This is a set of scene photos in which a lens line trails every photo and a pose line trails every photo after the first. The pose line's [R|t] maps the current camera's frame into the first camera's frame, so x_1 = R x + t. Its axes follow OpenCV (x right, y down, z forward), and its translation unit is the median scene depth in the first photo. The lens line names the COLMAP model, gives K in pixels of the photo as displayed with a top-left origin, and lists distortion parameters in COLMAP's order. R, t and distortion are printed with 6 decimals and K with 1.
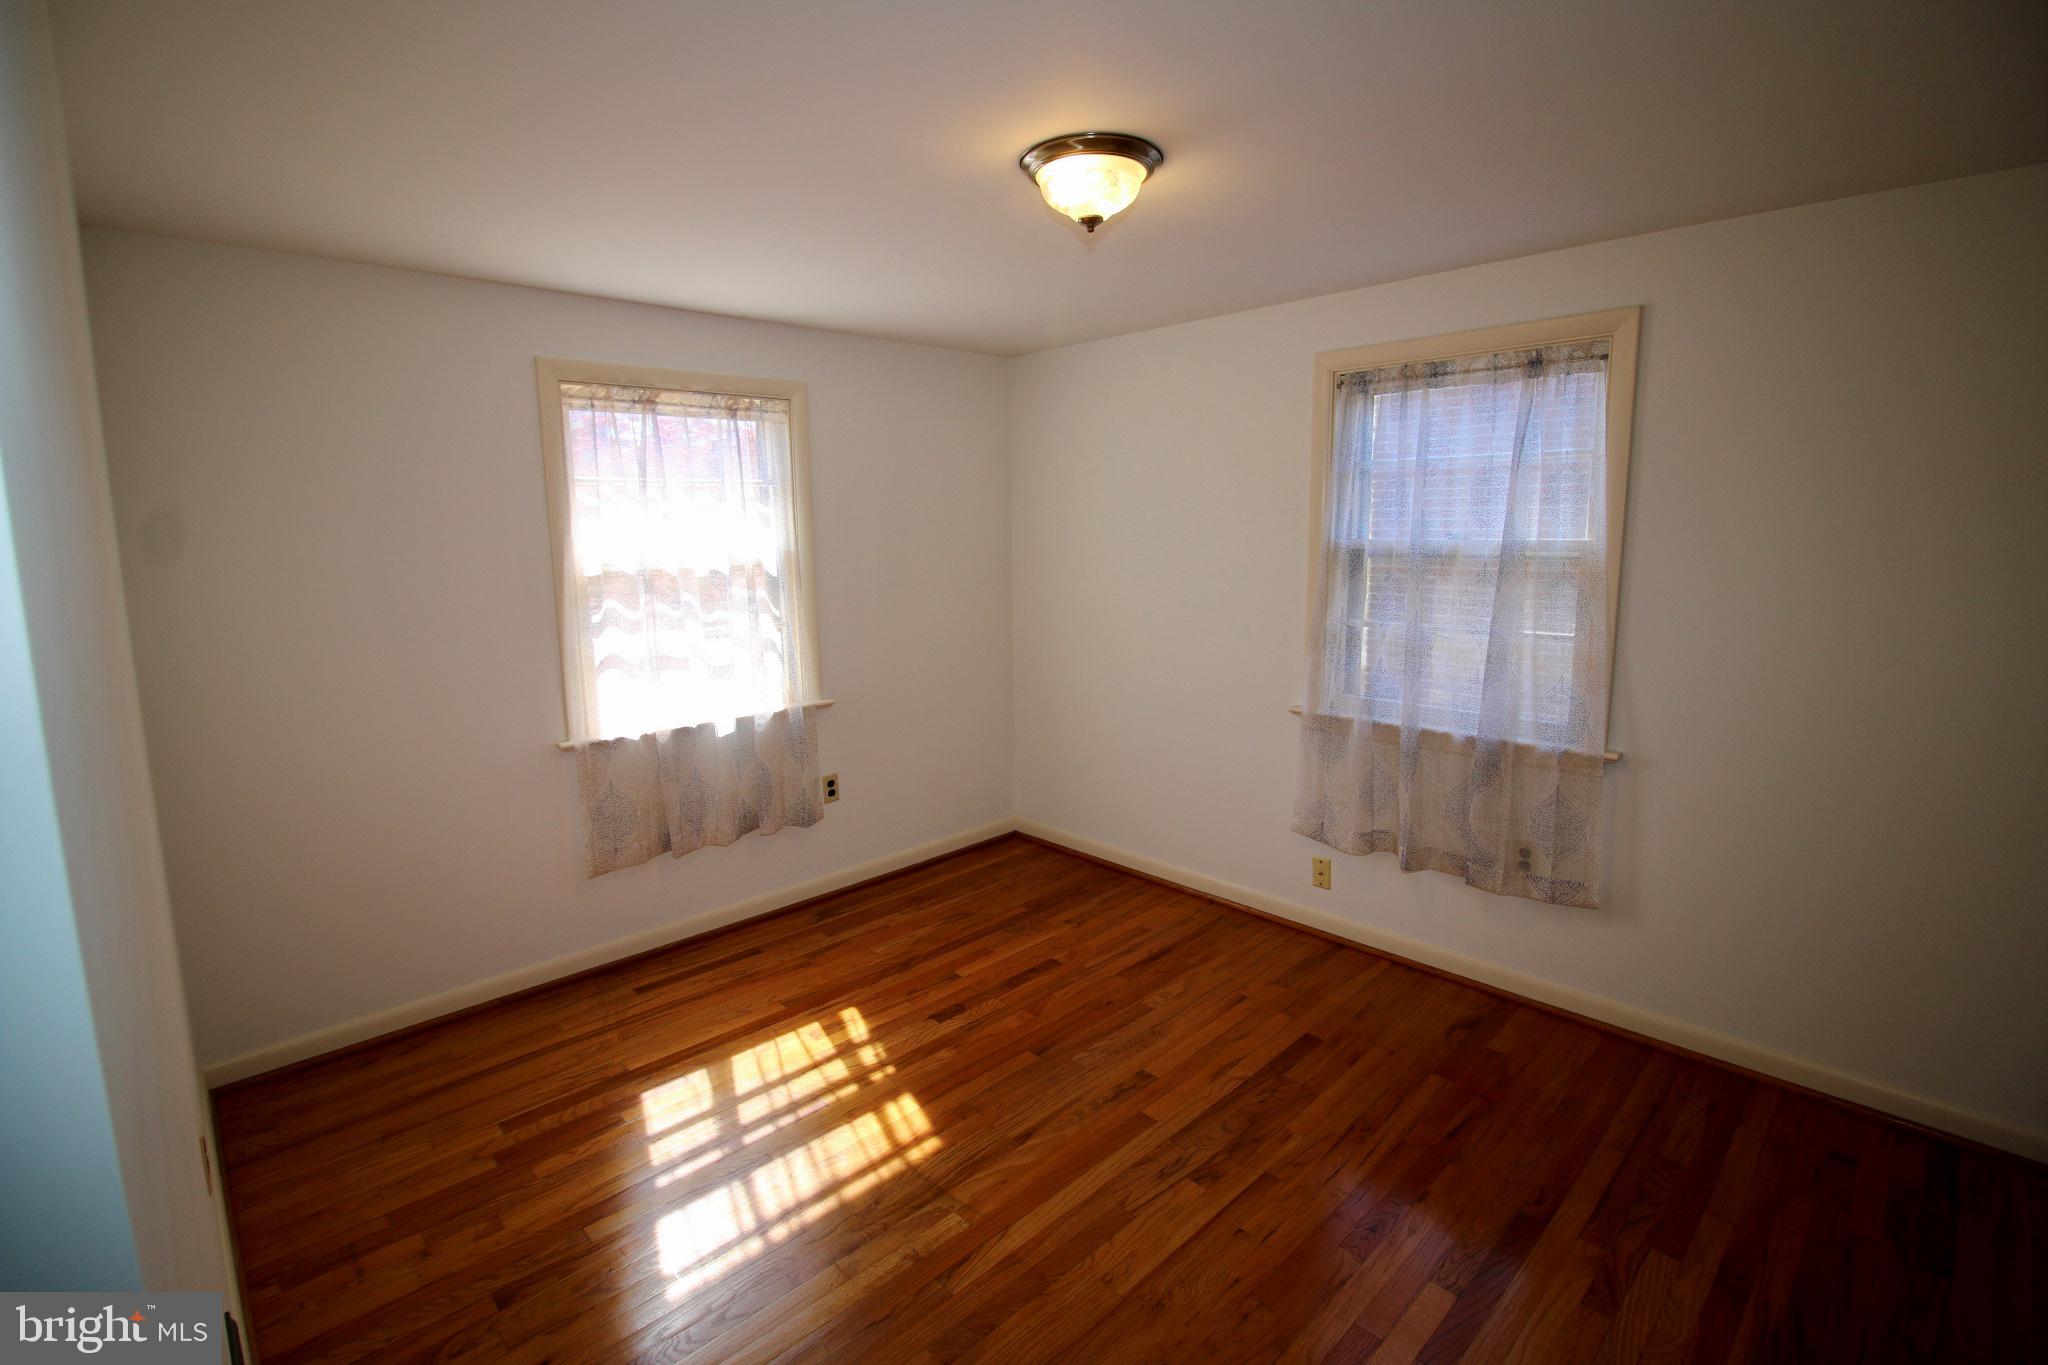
lens RADIAL K [[938.2, 0, 1021.8], [0, 938.2, 678.8], [0, 0, 1]] dist [-0.007542, -0.004010]
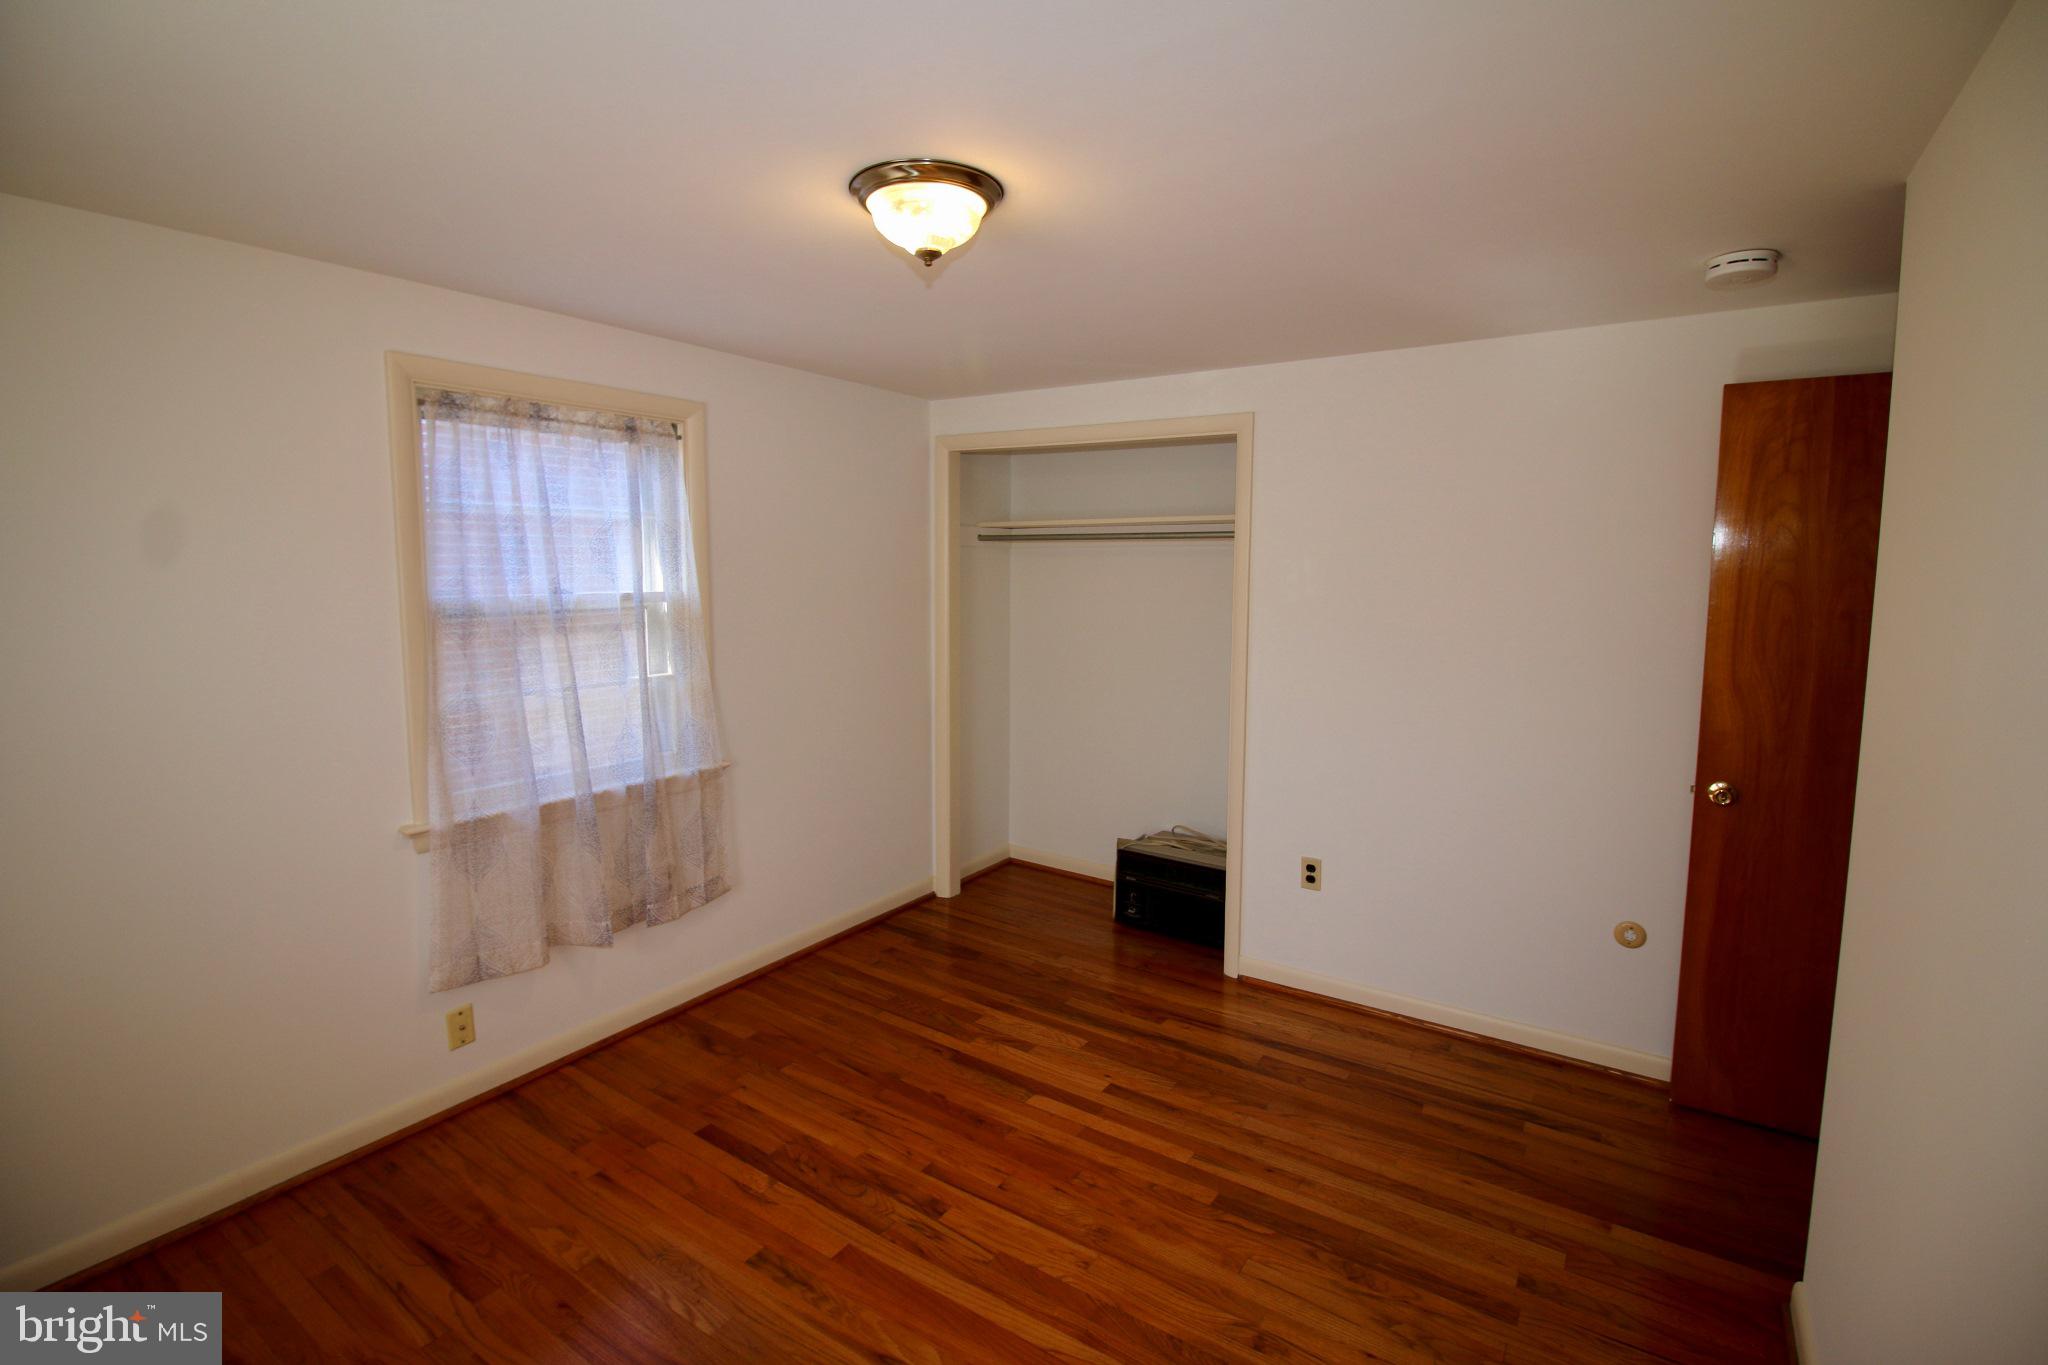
lens RADIAL K [[938.2, 0, 1022.1], [0, 938.2, 675.8], [0, 0, 1]] dist [-0.007542, -0.004010]
pose [[-0.214076, -0.103511, 0.971317, -0.610317], [0.162655, 0.976710, 0.139935, -0.132704], [-0.963180, 0.187946, -0.192253, 0.798848]]
